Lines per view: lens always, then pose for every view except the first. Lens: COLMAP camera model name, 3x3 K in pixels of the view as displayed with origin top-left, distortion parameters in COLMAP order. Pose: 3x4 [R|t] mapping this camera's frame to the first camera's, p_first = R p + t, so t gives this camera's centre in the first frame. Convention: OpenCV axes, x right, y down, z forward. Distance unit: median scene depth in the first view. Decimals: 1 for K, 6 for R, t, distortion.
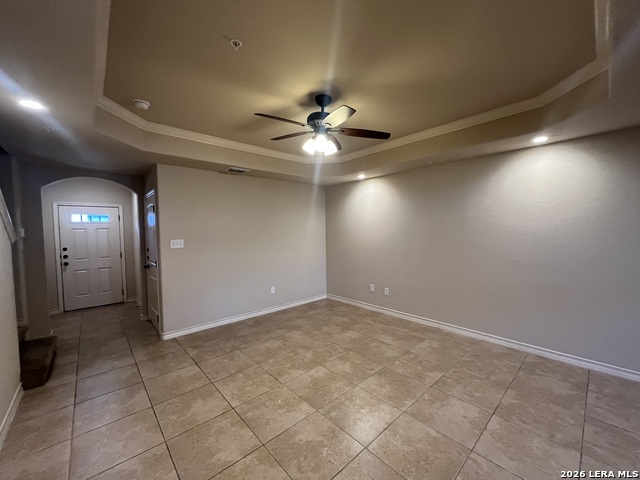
lens RADIAL K [[257.2, 0, 320.1], [0, 257.2, 239.8], [0, 0, 1]] dist [-0.000811, -0.000797]
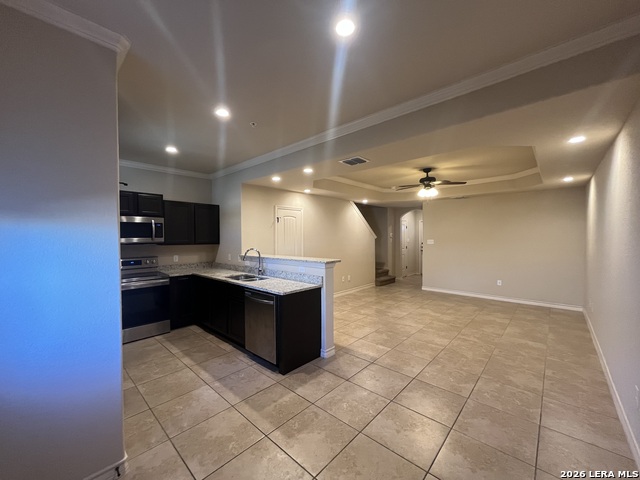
lens RADIAL K [[257.2, 0, 319.7], [0, 257.2, 239.4], [0, 0, 1]] dist [-0.000811, -0.000797]
pose [[0.091377, 0.025861, -0.995481, 1.432447], [-0.034591, 0.999142, 0.022781, -0.018988], [0.995215, 0.032354, 0.092193, 0.012077]]
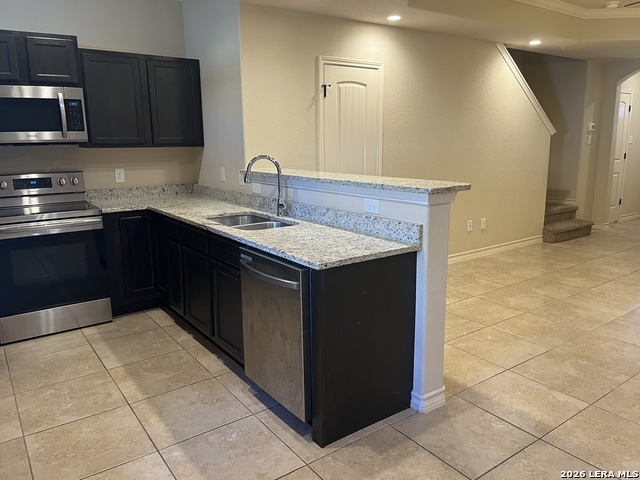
lens RADIAL K [[485.3, 0, 321.5], [0, 485.3, 233.0], [0, 0, 1]] dist [0.050237, -0.058724]
pose [[-0.108580, 0.208825, -0.971907, 1.205845], [-0.027437, 0.976685, 0.212916, 0.001137], [0.993709, 0.049784, -0.100319, 0.040965]]
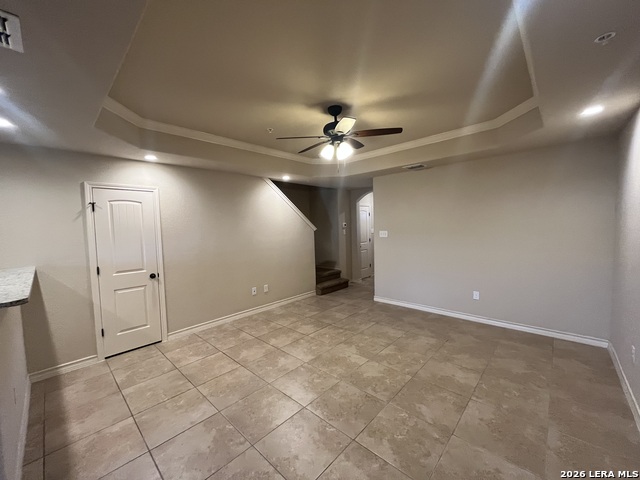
lens RADIAL K [[257.2, 0, 319.2], [0, 257.2, 240.0], [0, 0, 1]] dist [-0.000811, -0.000797]
pose [[0.082038, 0.067512, -0.994340, 0.854018], [-0.010616, 0.997706, 0.066865, -0.044452], [0.996573, 0.005070, 0.082566, 0.632160]]
